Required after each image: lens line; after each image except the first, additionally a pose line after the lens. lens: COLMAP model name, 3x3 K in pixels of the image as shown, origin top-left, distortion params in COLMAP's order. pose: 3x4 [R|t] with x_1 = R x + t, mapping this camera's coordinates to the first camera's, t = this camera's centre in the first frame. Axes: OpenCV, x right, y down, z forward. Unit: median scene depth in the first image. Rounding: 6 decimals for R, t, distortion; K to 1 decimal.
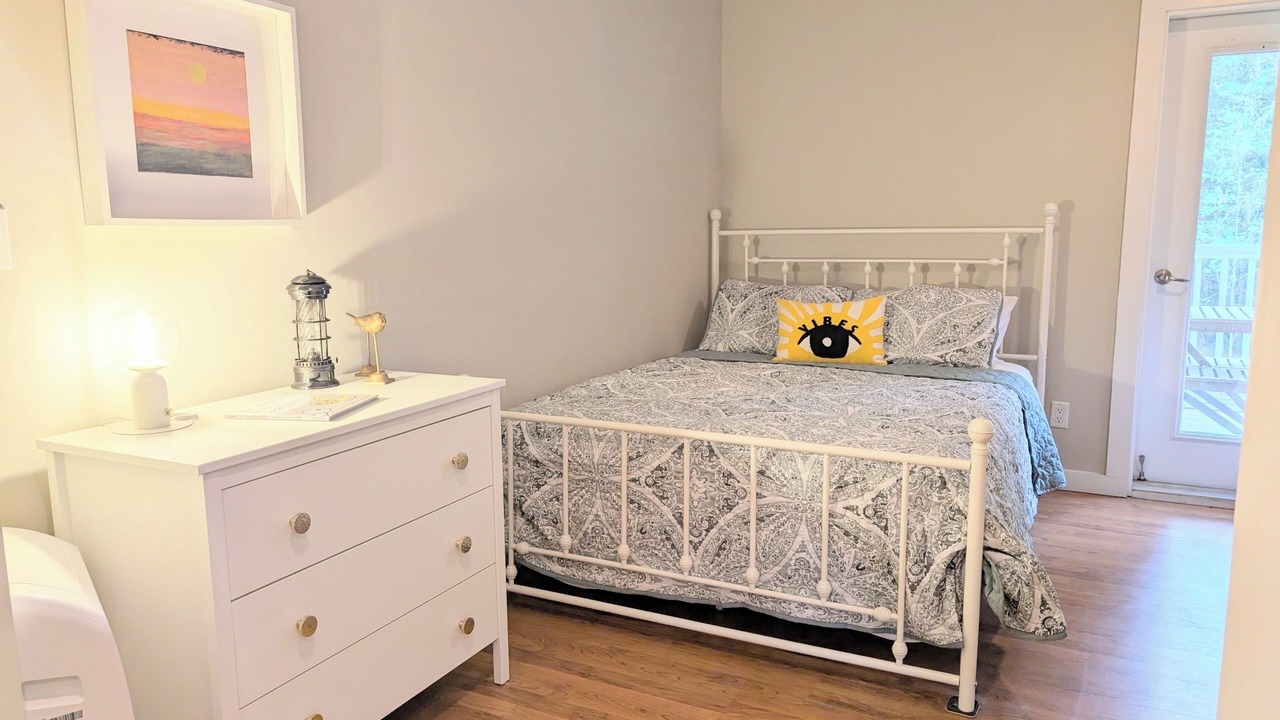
lens RADIAL K [[914.6, 0, 640.7], [0, 914.6, 353.1], [0, 0, 1]] dist [0.086231, -0.114917]
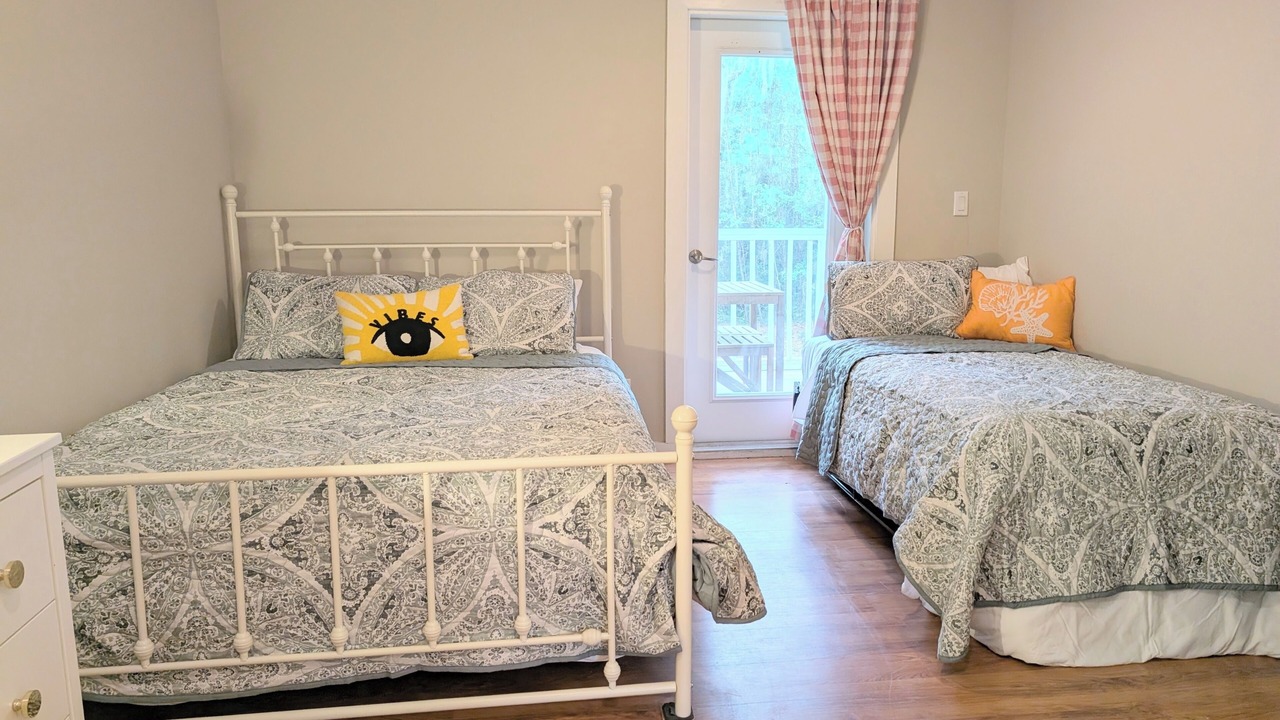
lens RADIAL K [[914.6, 0, 640.7], [0, 914.6, 353.1], [0, 0, 1]] dist [0.086231, -0.114917]
pose [[0.822869, -0.084283, 0.561945, -0.155714], [0.077166, 0.996352, 0.036442, -0.017924], [-0.562967, 0.013376, 0.826371, 0.201601]]
